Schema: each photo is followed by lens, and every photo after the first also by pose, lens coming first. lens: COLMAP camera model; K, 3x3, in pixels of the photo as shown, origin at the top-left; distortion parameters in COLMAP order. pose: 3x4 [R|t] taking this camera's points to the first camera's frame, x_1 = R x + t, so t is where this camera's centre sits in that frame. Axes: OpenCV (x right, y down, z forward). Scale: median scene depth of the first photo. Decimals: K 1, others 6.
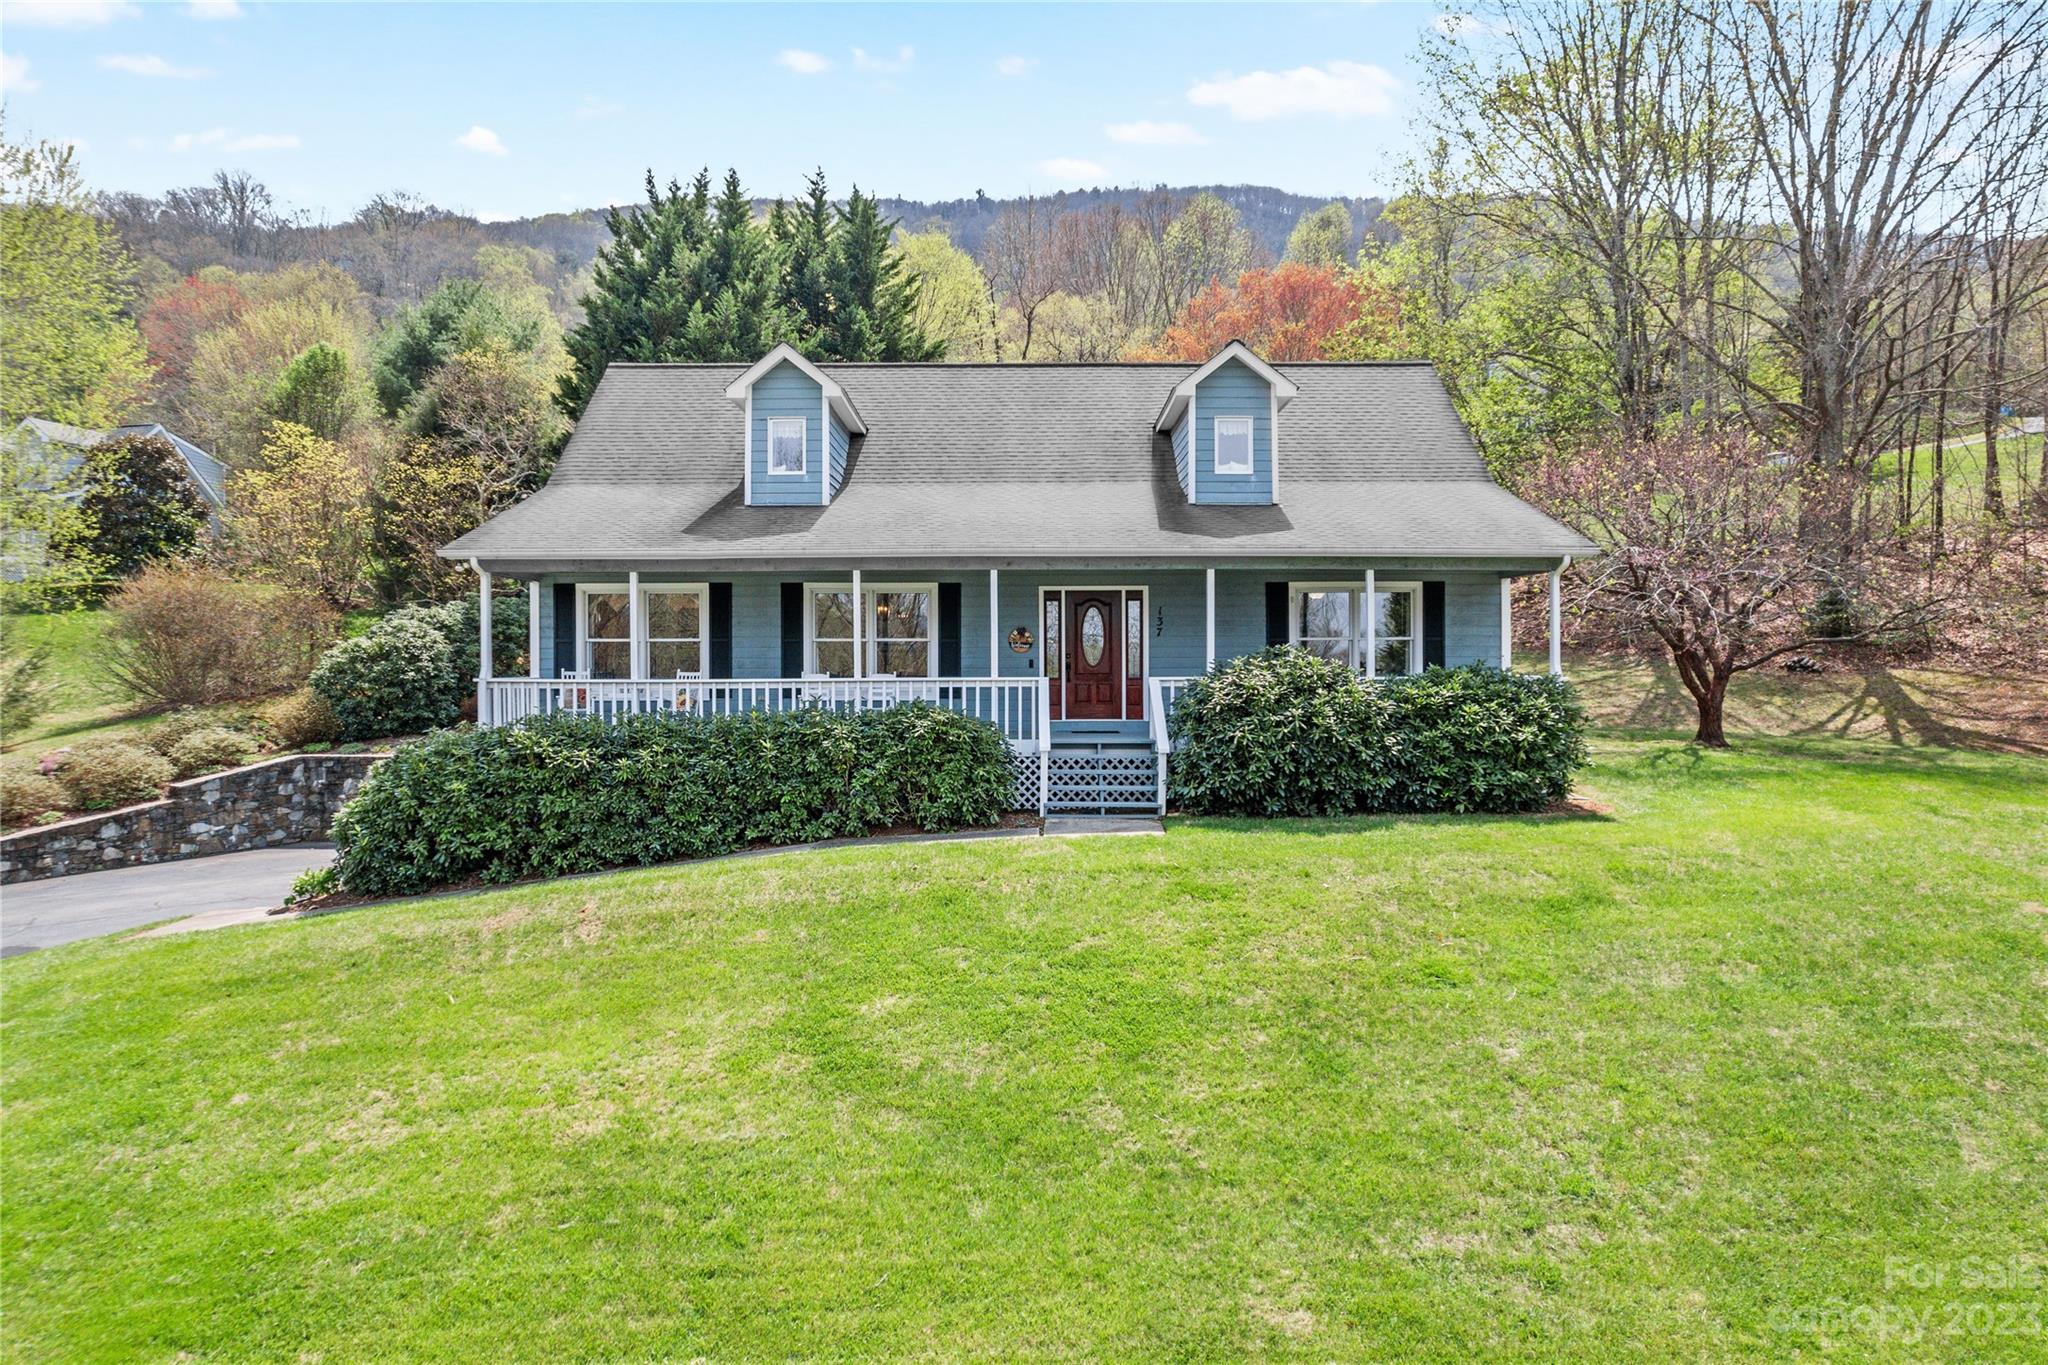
lens RADIAL K [[1388.1, 0, 1024.0], [0, 1388.1, 682.5], [0, 0, 1]] dist [-0.073246, 0.091120]
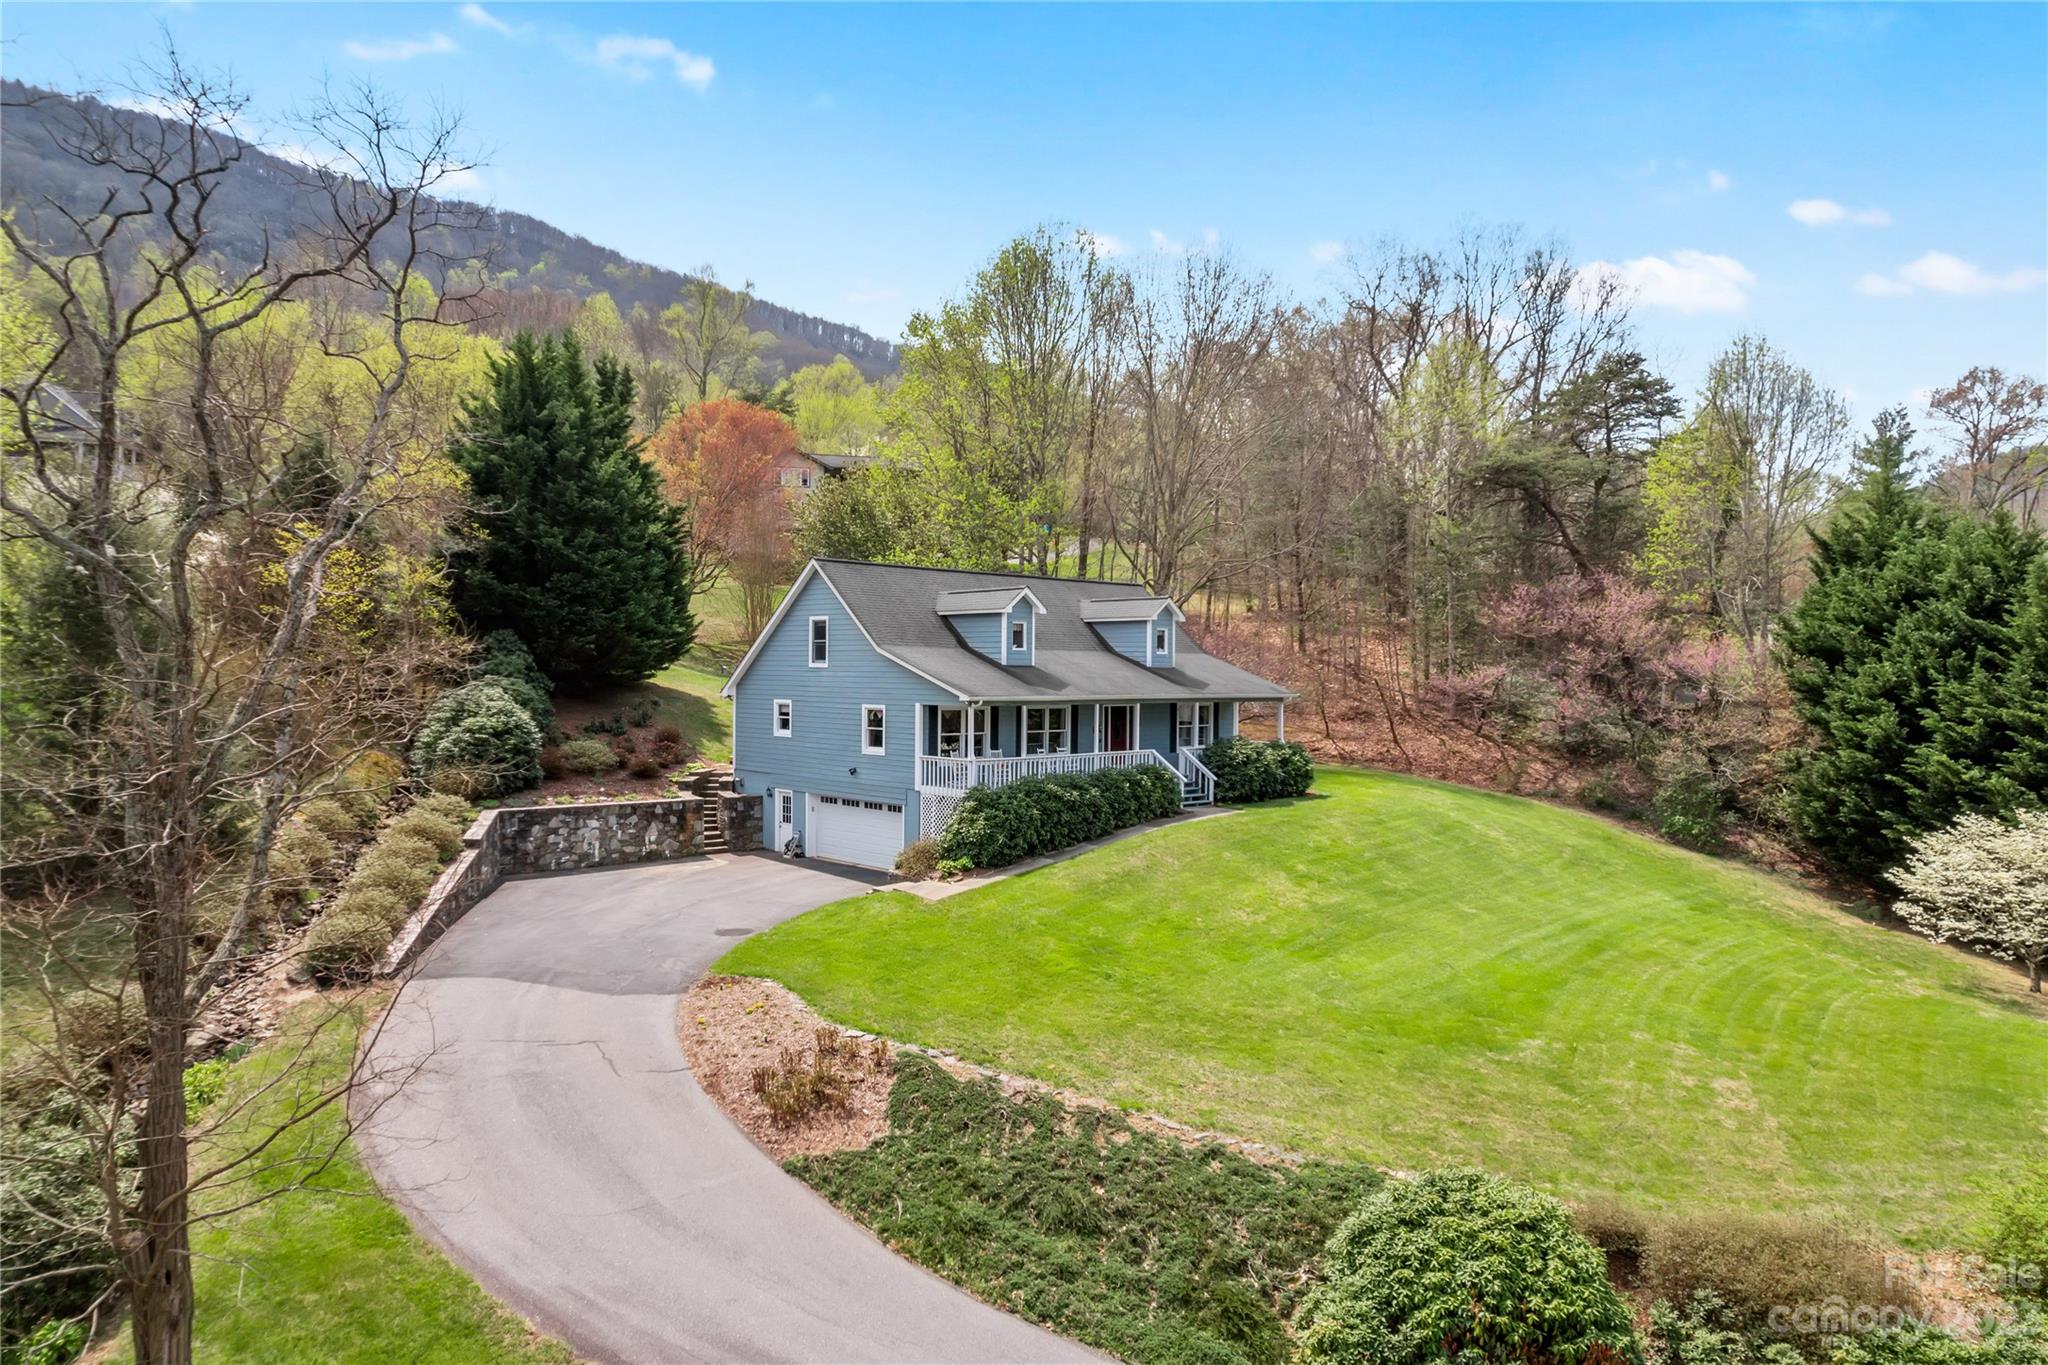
lens RADIAL K [[1388.1, 0, 1024.0], [0, 1388.1, 682.5], [0, 0, 1]] dist [-0.073246, 0.091120]
pose [[0.688636, 0.011046, 0.725023, -1.728576], [-0.003085, 0.999920, -0.012305, -0.082026], [-0.725100, 0.006237, 0.688615, -0.412018]]
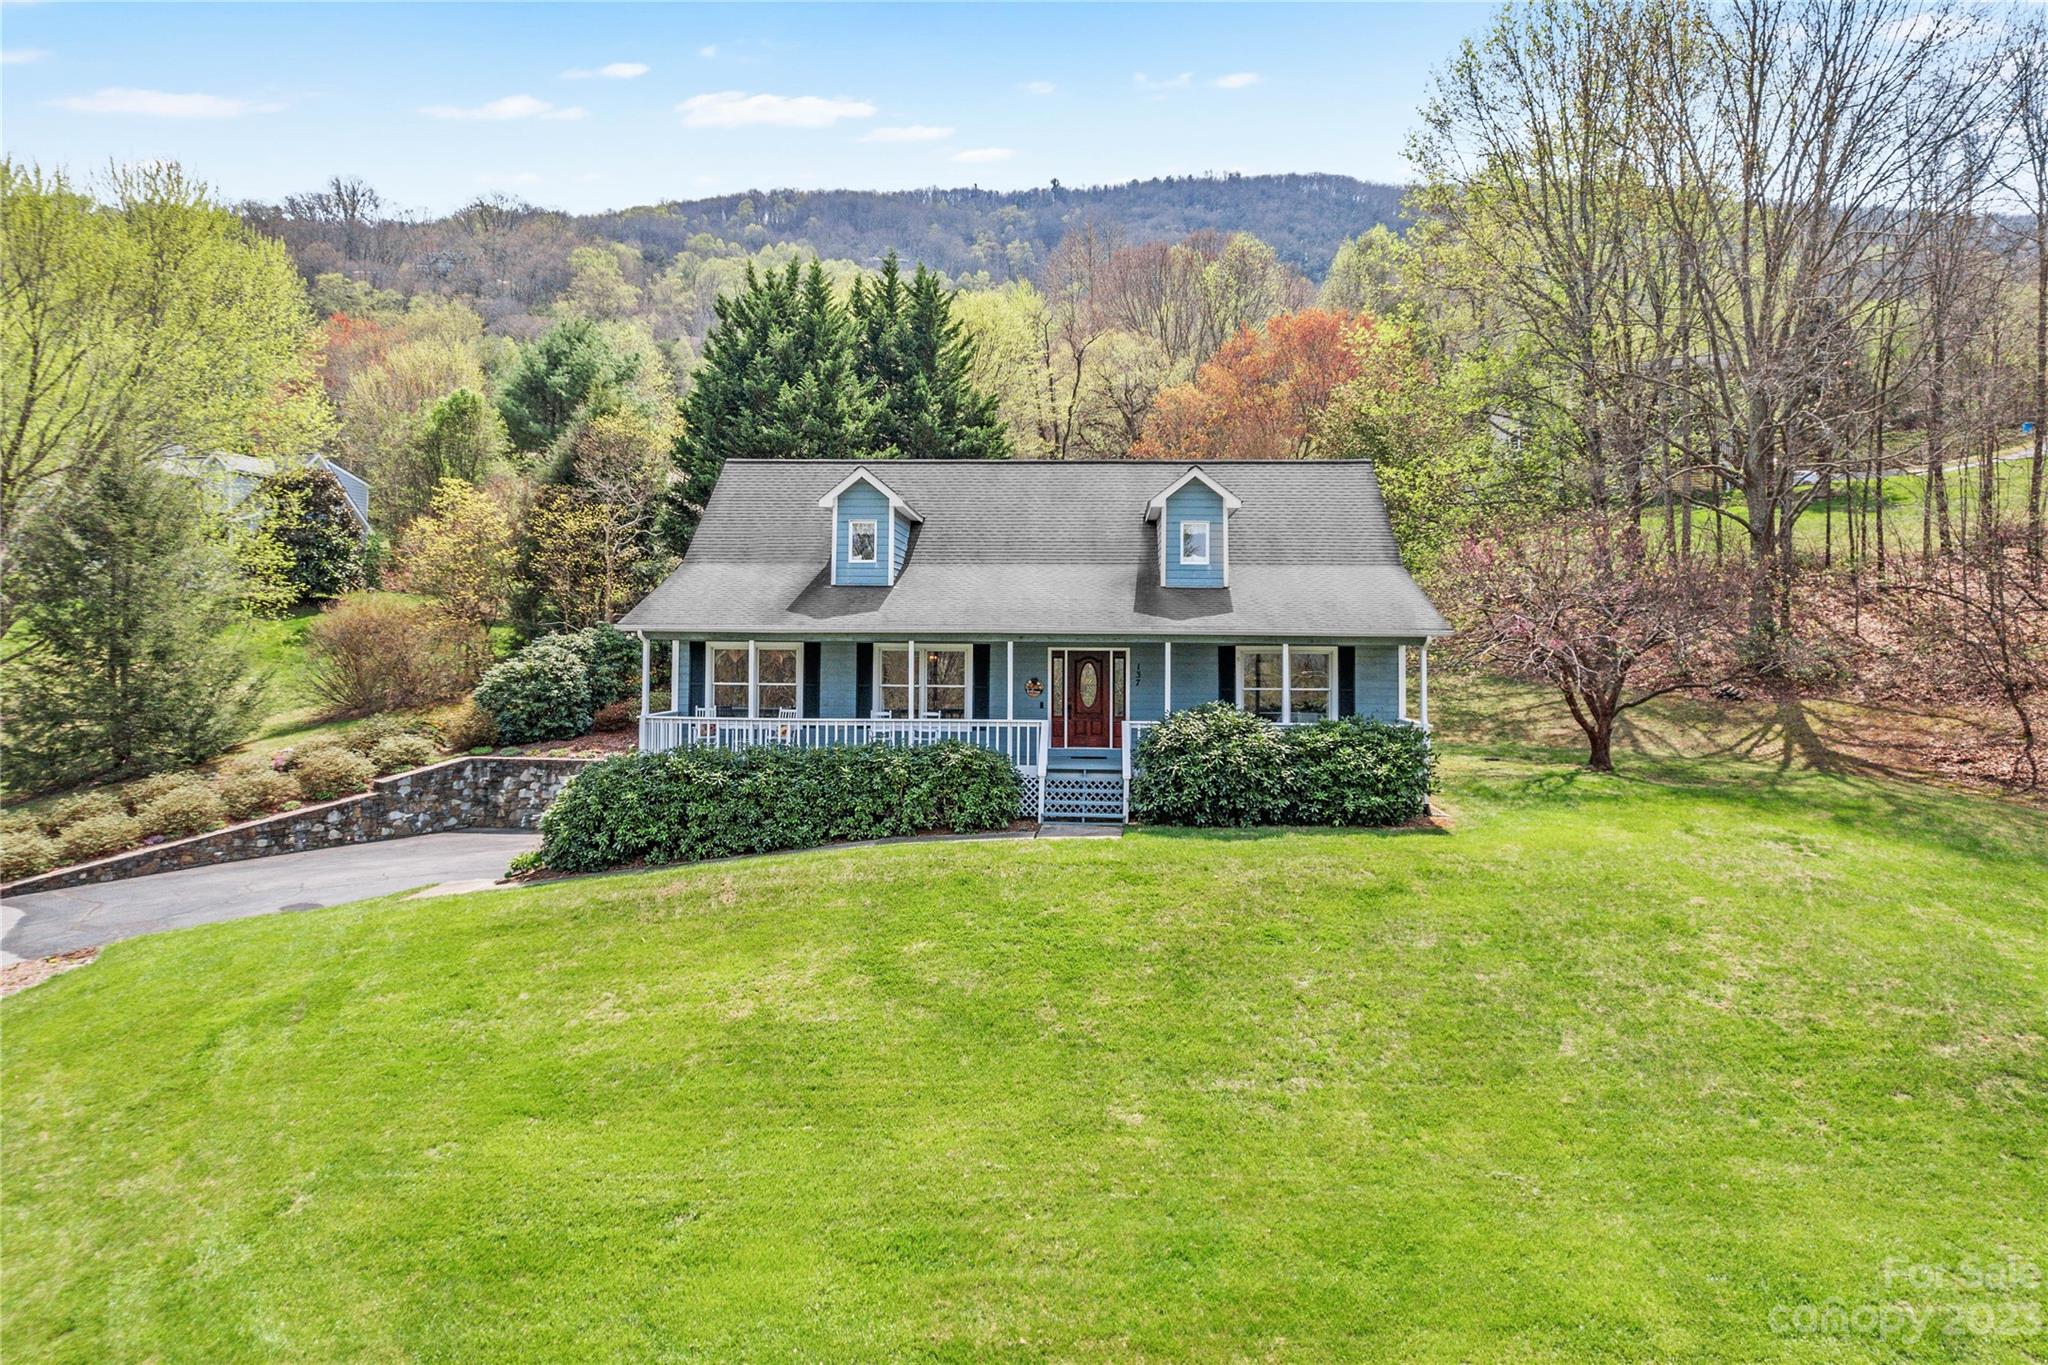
lens RADIAL K [[1424.1, 0, 1015.4], [0, 1424.1, 578.9], [0, 0, 1]] dist [-0.022755, 0.000246]
pose [[0.998152, 0.006281, -0.060438, 0.066527], [-0.009762, 0.998299, -0.057475, -0.060090], [0.059974, 0.057959, 0.996516, -0.404473]]
